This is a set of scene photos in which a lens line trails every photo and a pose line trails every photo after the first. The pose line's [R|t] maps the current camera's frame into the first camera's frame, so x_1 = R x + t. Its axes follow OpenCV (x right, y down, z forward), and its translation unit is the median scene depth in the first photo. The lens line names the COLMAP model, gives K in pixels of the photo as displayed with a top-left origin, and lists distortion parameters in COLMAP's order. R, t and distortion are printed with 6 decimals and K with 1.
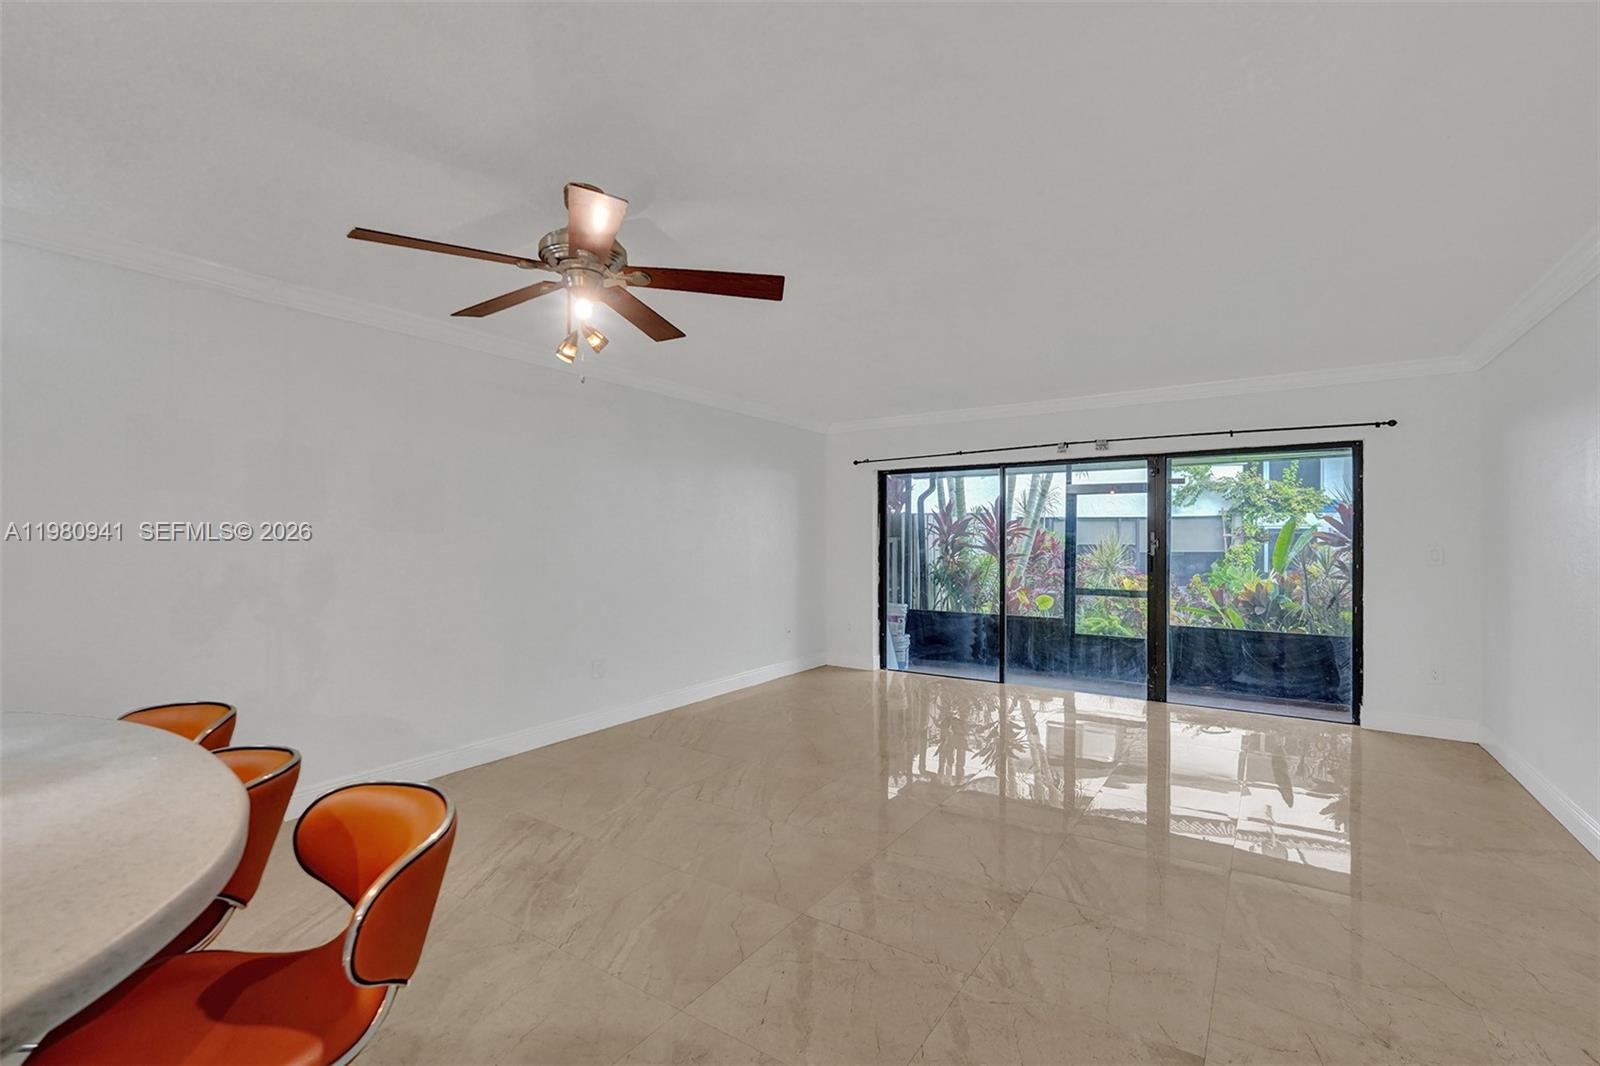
lens RADIAL K [[688.9, 0, 797.2], [0, 688.9, 546.8], [0, 0, 1]] dist [-0.002494, -0.000384]
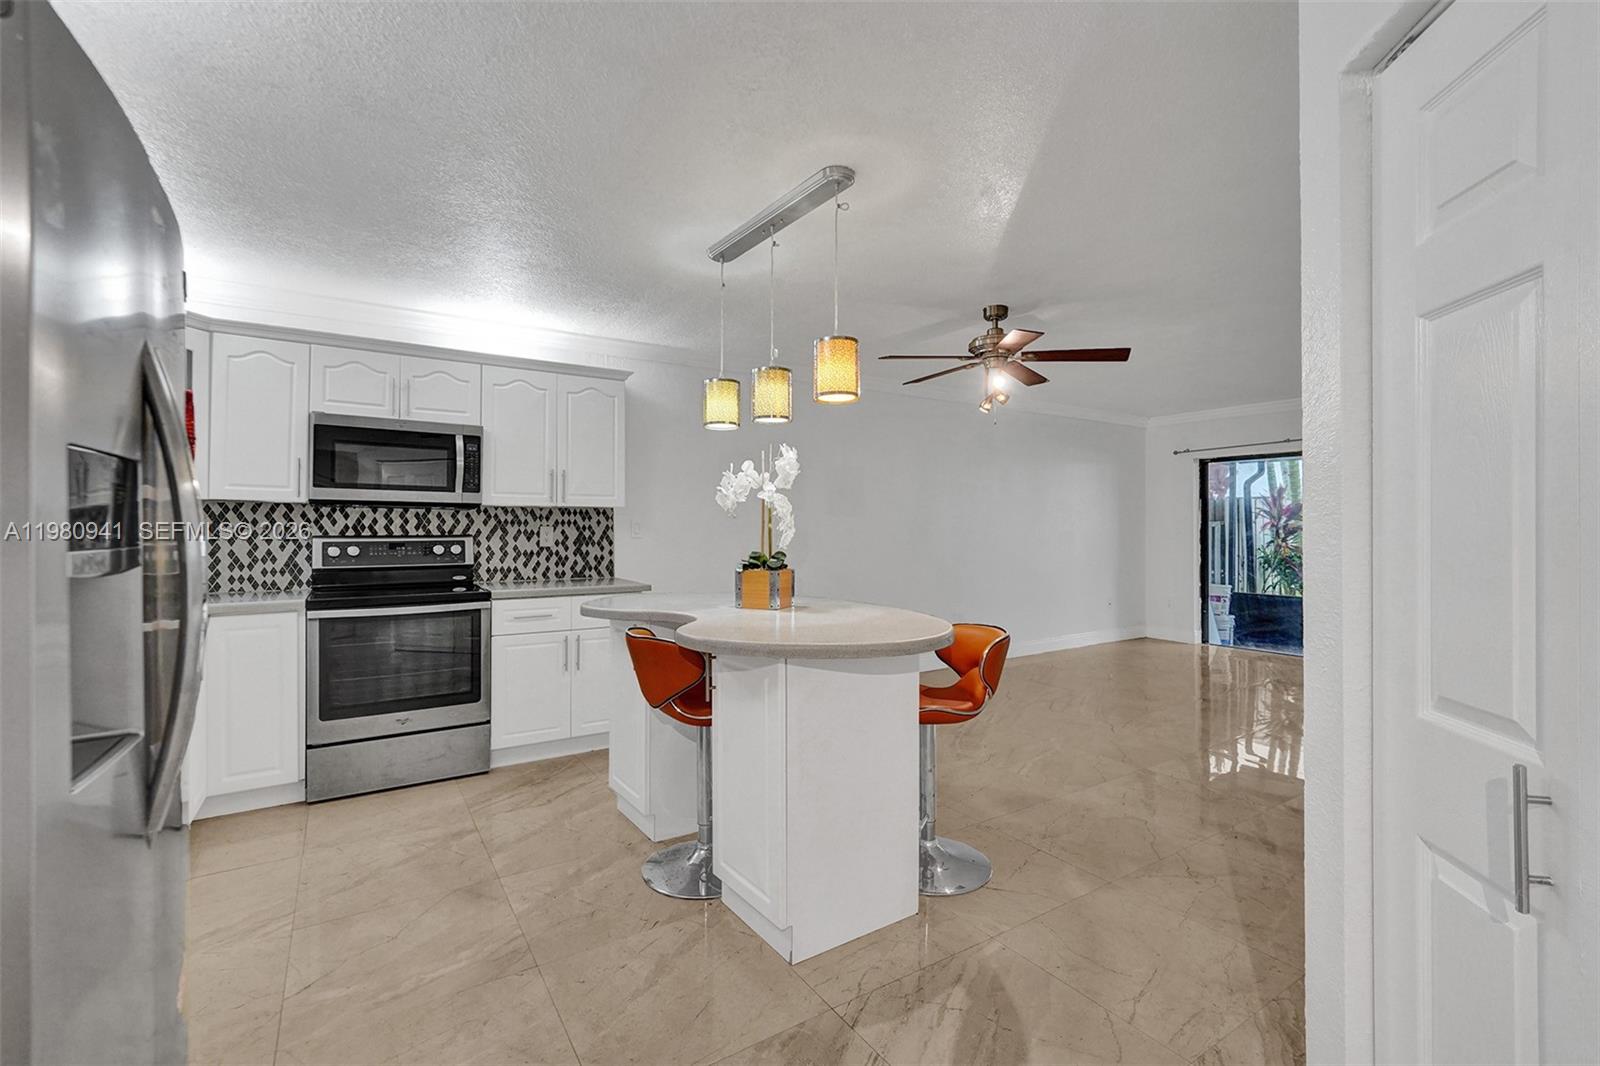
lens RADIAL K [[704.4, 0, 797.5], [0, 704.4, 523.7], [0, 0, 1]] dist [-0.001376, -0.000310]
pose [[0.920919, -0.000034, -0.389754, -0.032577], [-0.005299, 0.999906, -0.012607, 0.008117], [0.389718, 0.013675, 0.920833, -0.261261]]
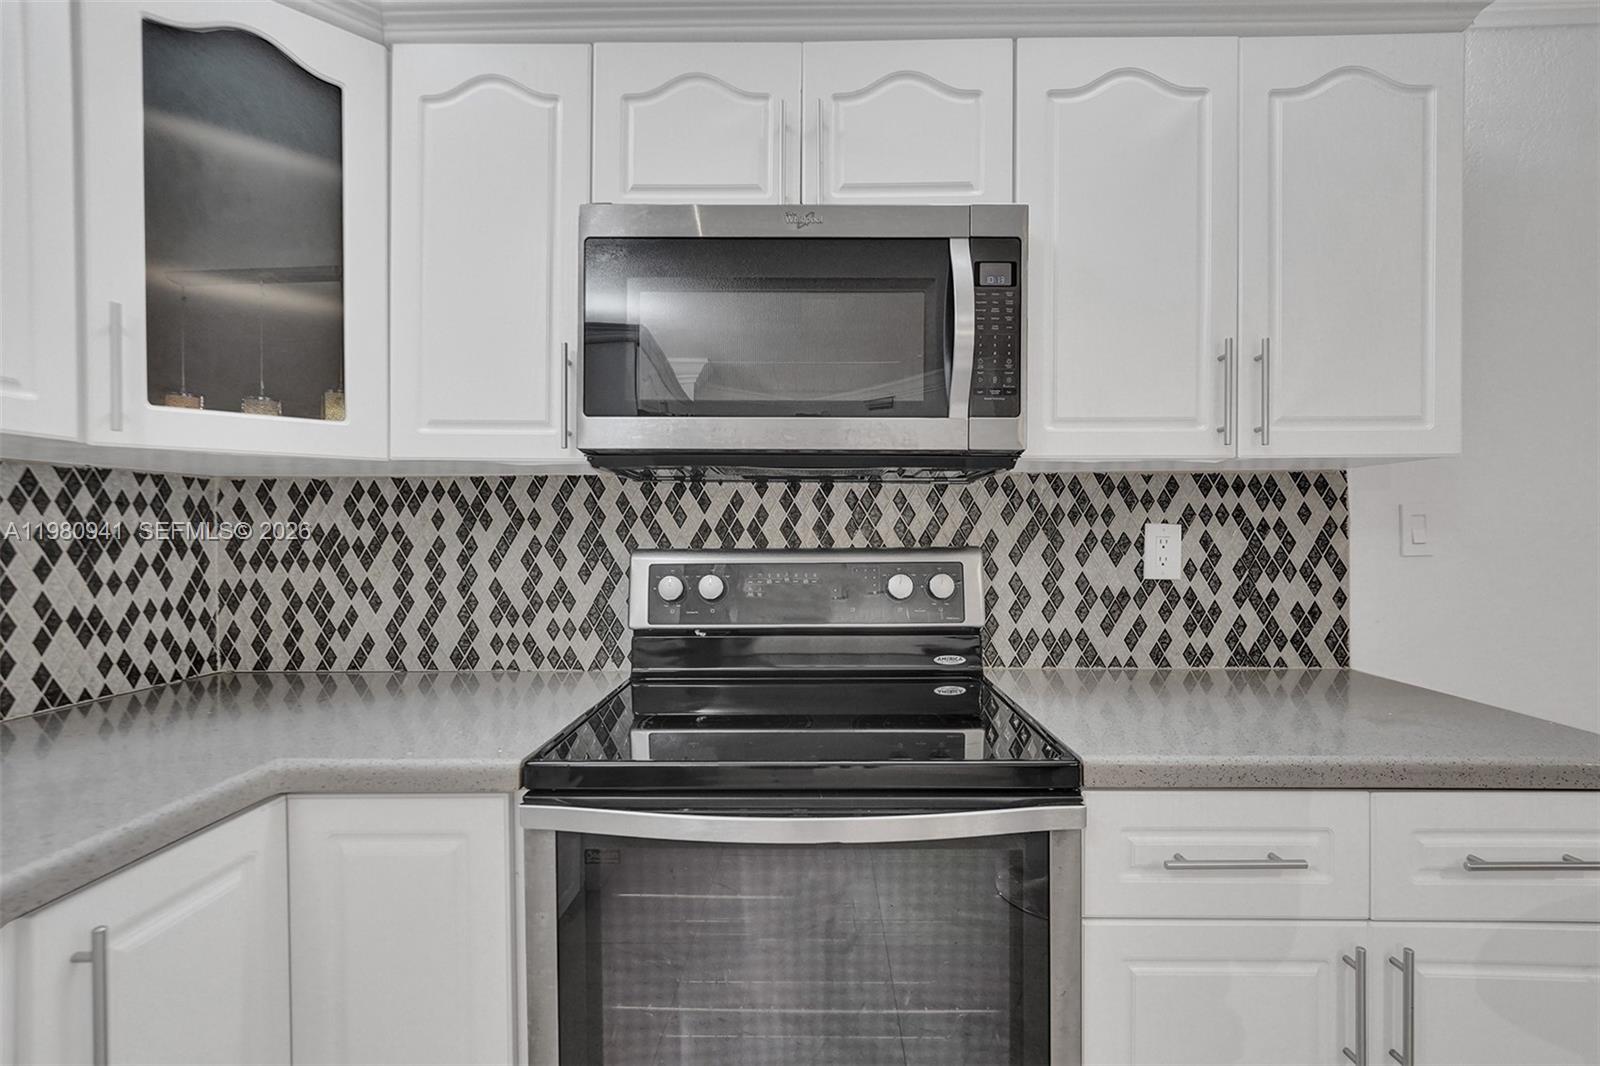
lens RADIAL K [[703.5, 0, 800.0], [0, 703.5, 533.0], [0, 0, 1]] dist [-0.001805, -0.000079]
pose [[0.547254, 0.000096, -0.836967, -0.381596], [-0.003017, 0.999994, -0.001858, 0.007478], [0.836961, 0.003542, 0.547251, 0.025701]]
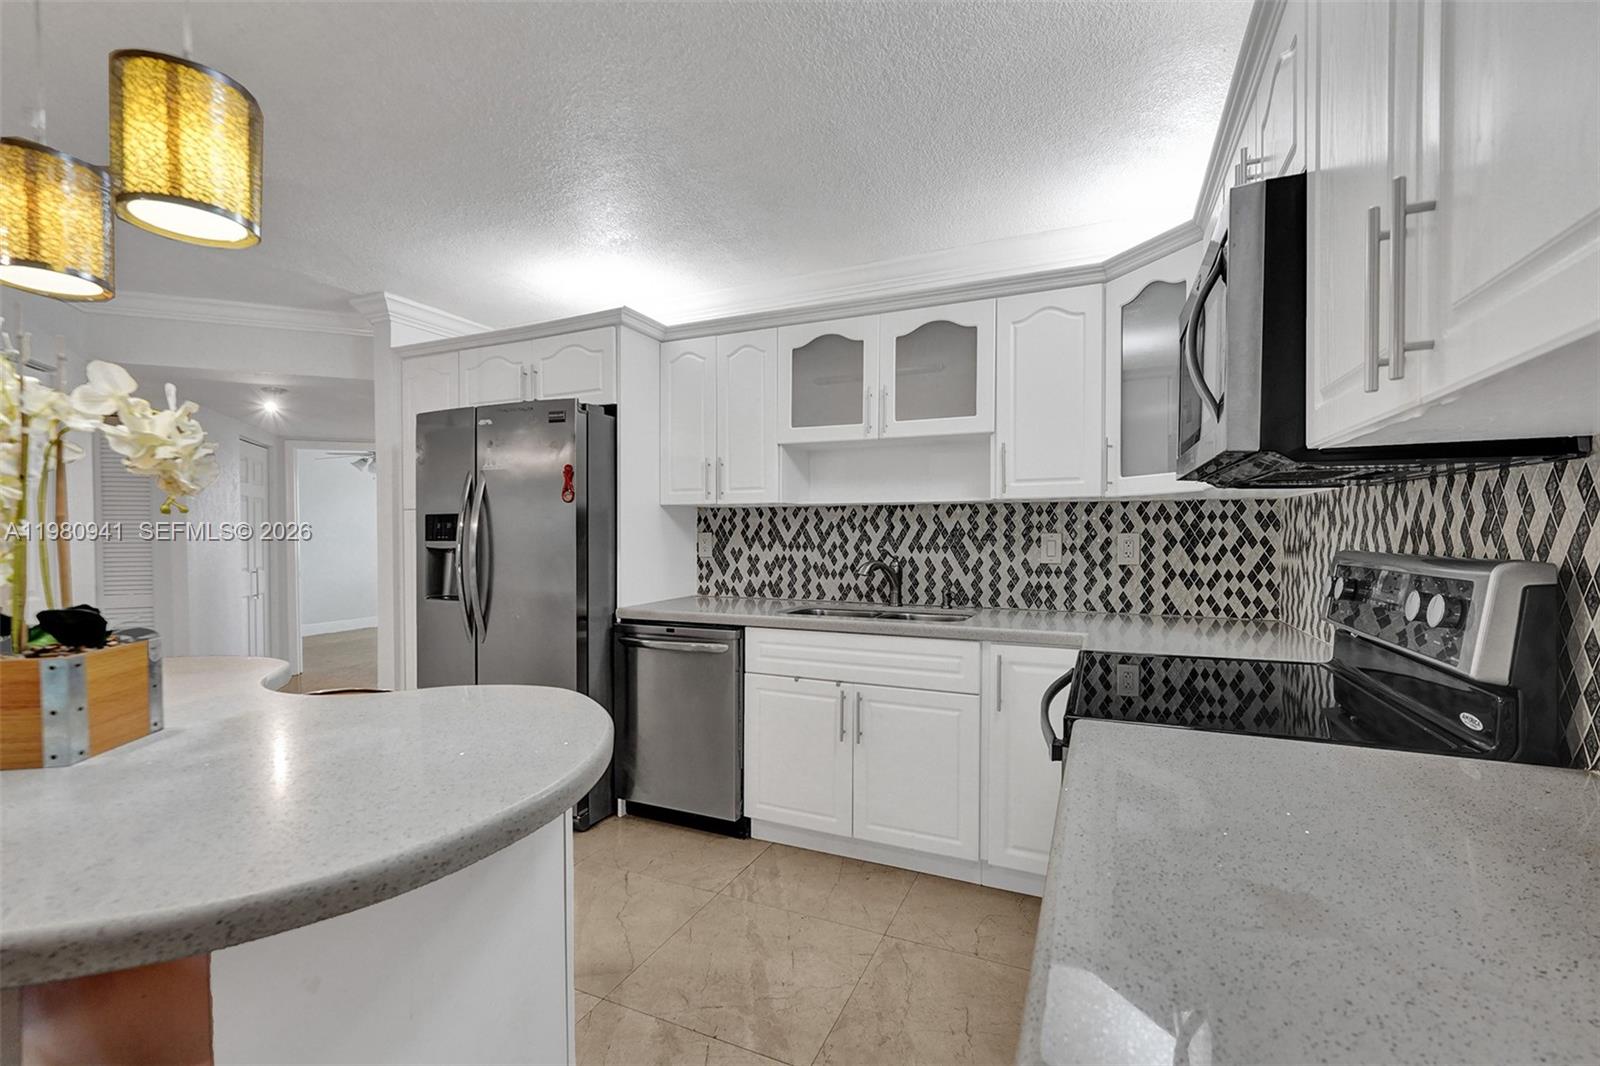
lens RADIAL K [[688.9, 0, 797.2], [0, 688.9, 546.8], [0, 0, 1]] dist [-0.002494, -0.000384]
pose [[-0.983972, 0.007561, -0.178164, -0.367249], [0.002517, 0.999590, 0.028520, 0.003679], [0.178307, 0.027614, -0.983587, 0.327778]]
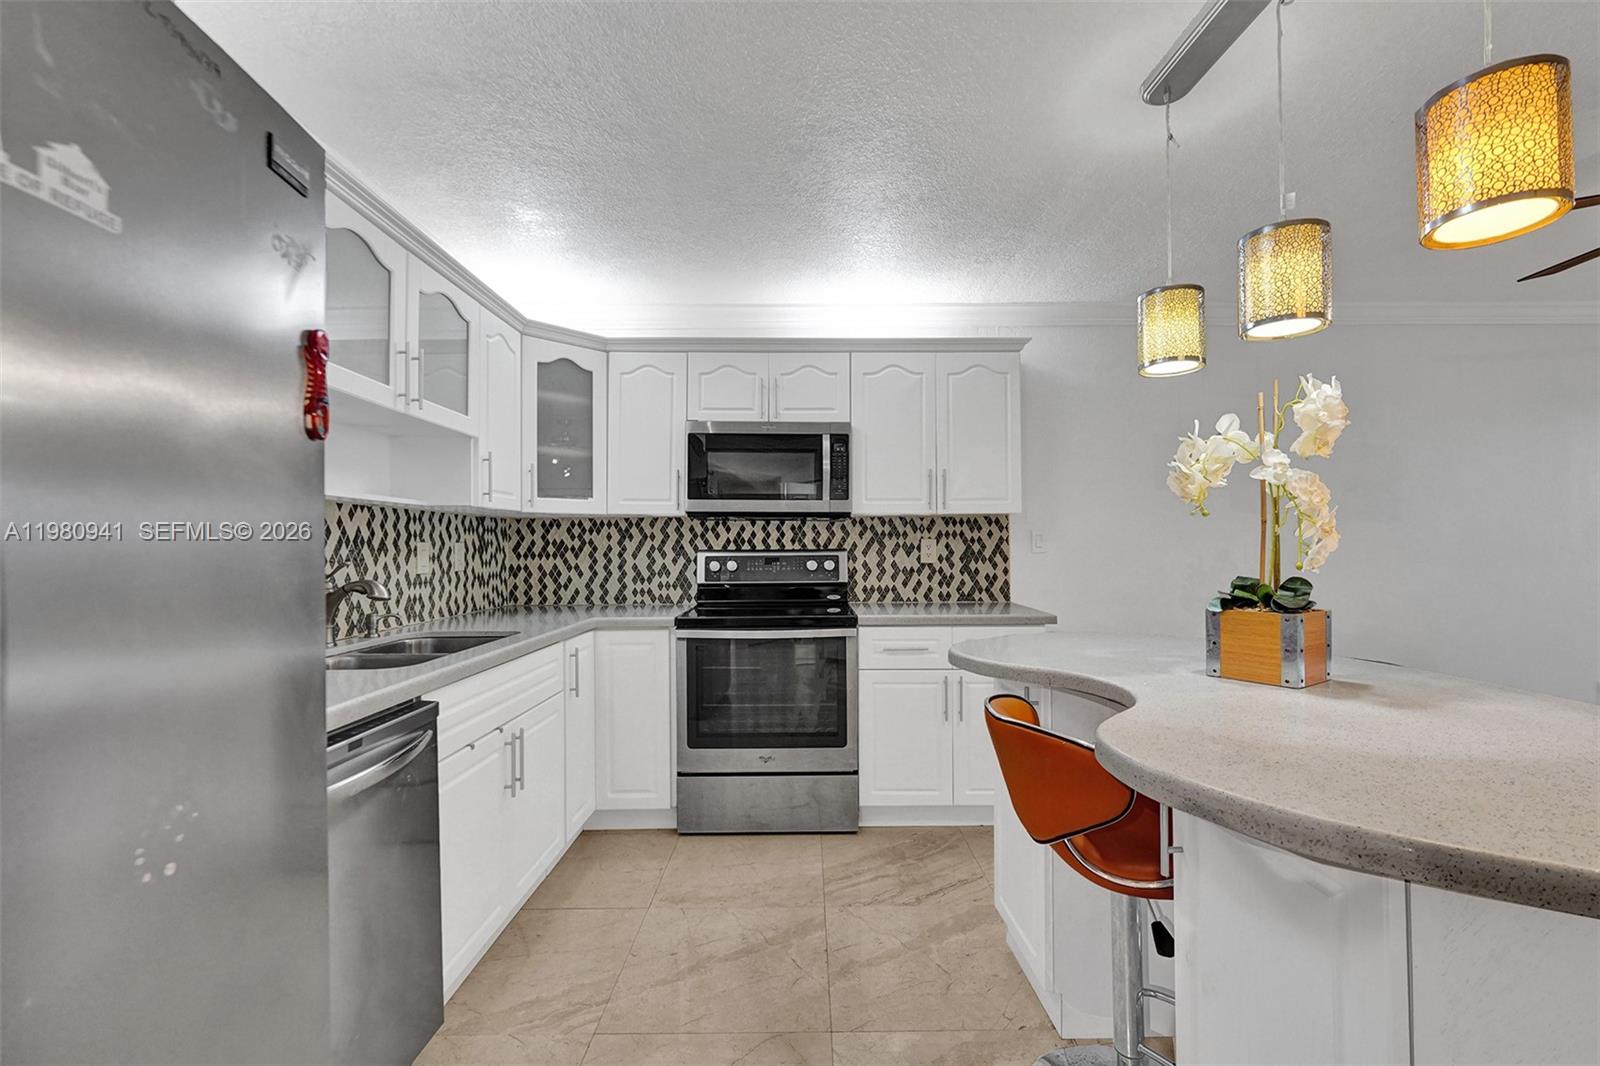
lens RADIAL K [[680.6, 0, 808.8], [0, 680.6, 534.4], [0, 0, 1]] dist [-0.001648, -0.000002]
pose [[0.570194, -0.013656, -0.821397, -0.120240], [-0.002680, 0.999826, -0.018483, 0.010241], [0.821506, 0.012740, 0.570058, -0.126052]]
